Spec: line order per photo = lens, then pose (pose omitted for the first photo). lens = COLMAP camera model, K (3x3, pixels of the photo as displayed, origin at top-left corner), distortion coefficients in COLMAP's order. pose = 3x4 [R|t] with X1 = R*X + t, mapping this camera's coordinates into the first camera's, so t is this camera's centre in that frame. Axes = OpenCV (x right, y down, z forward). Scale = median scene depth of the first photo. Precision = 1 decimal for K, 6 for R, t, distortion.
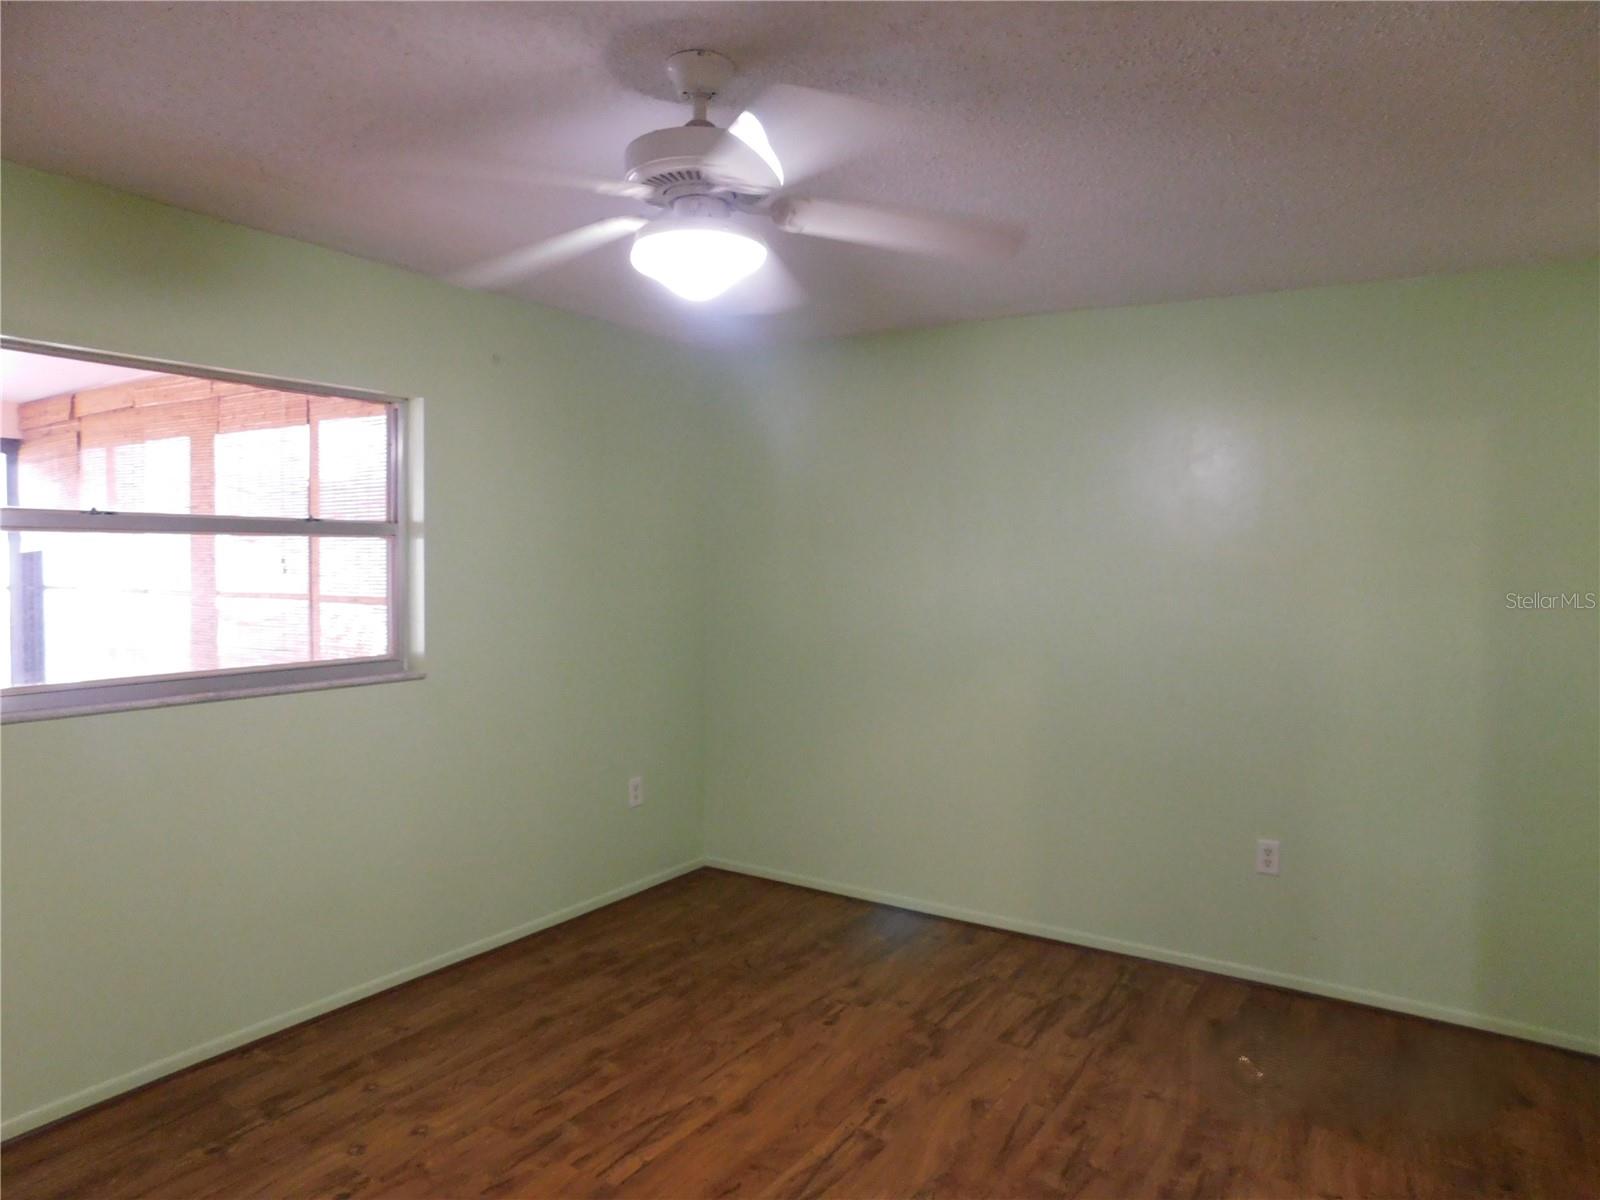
lens RADIAL K [[1056.2, 0, 800.0], [0, 1056.2, 600.0], [0, 0, 1]] dist [-0.024759, 0.002351]
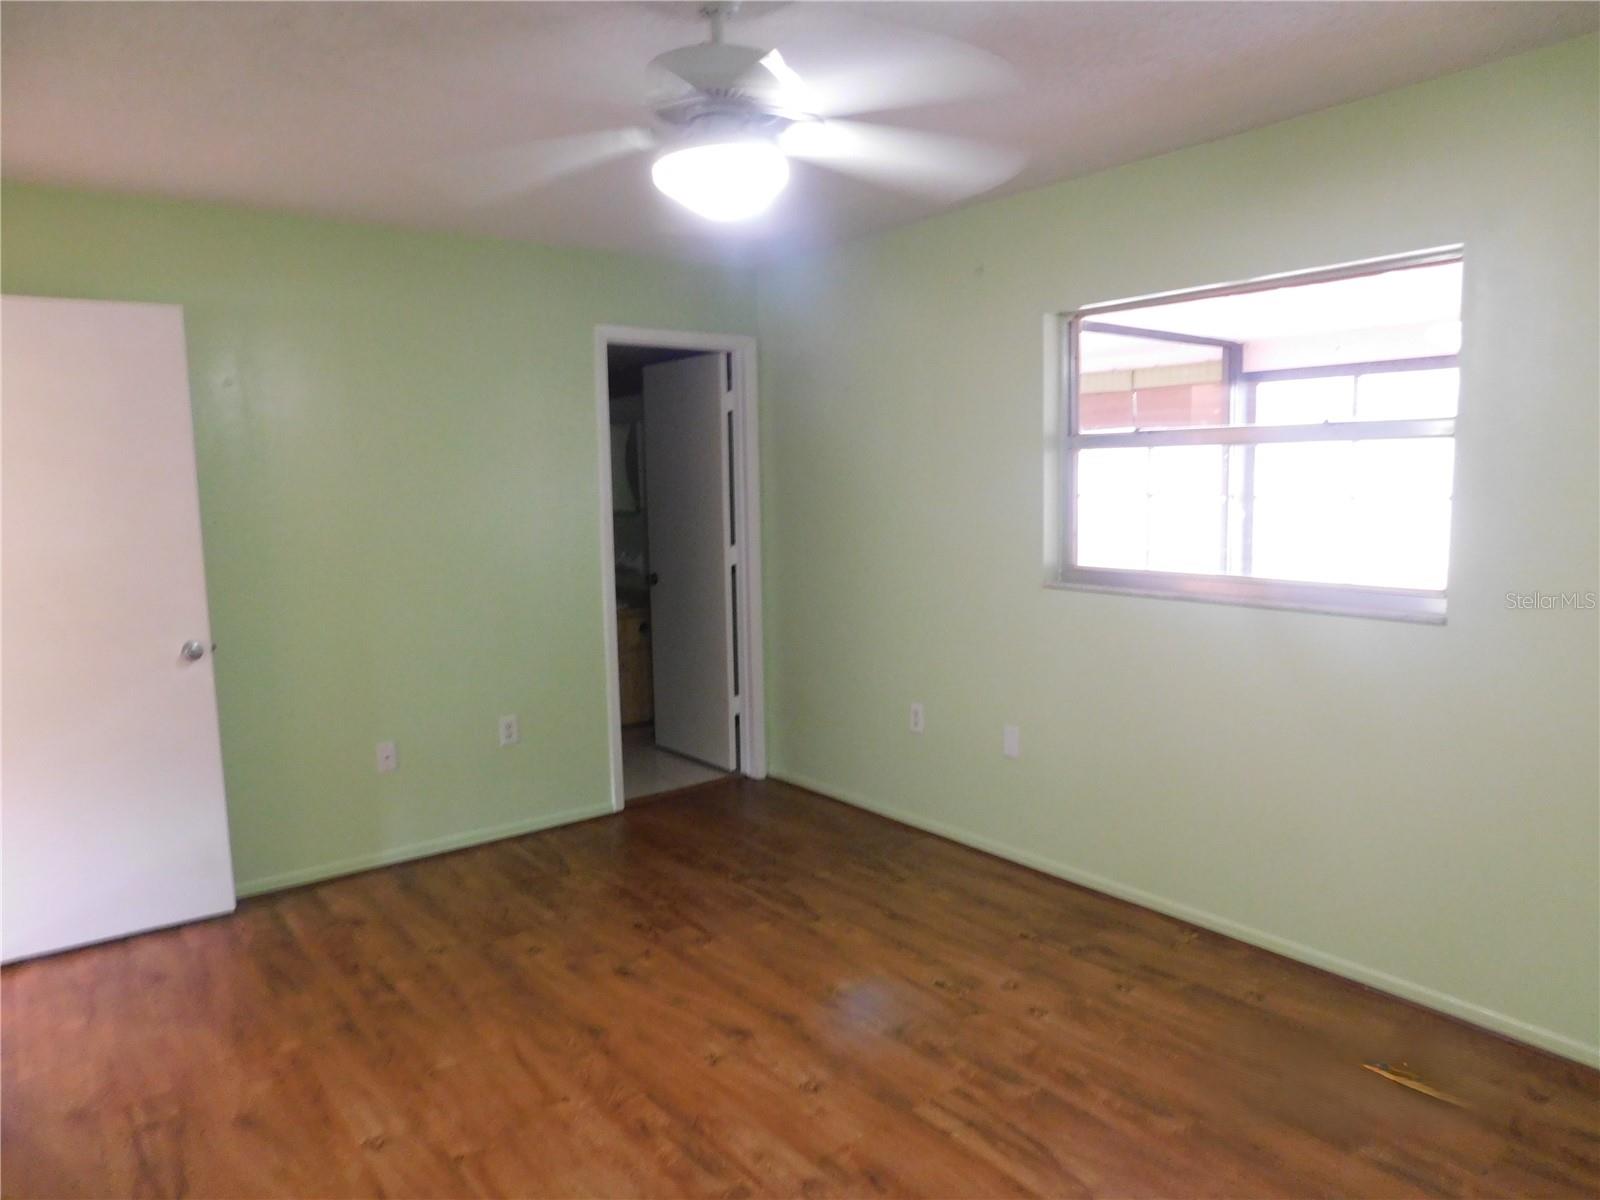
lens RADIAL K [[1056.2, 0, 800.0], [0, 1056.2, 600.0], [0, 0, 1]] dist [-0.024759, 0.002351]
pose [[-0.301785, 0.116403, -0.946243, 0.622049], [-0.042245, 0.989911, 0.135248, -0.034634], [0.952439, 0.080790, -0.293823, 0.984759]]
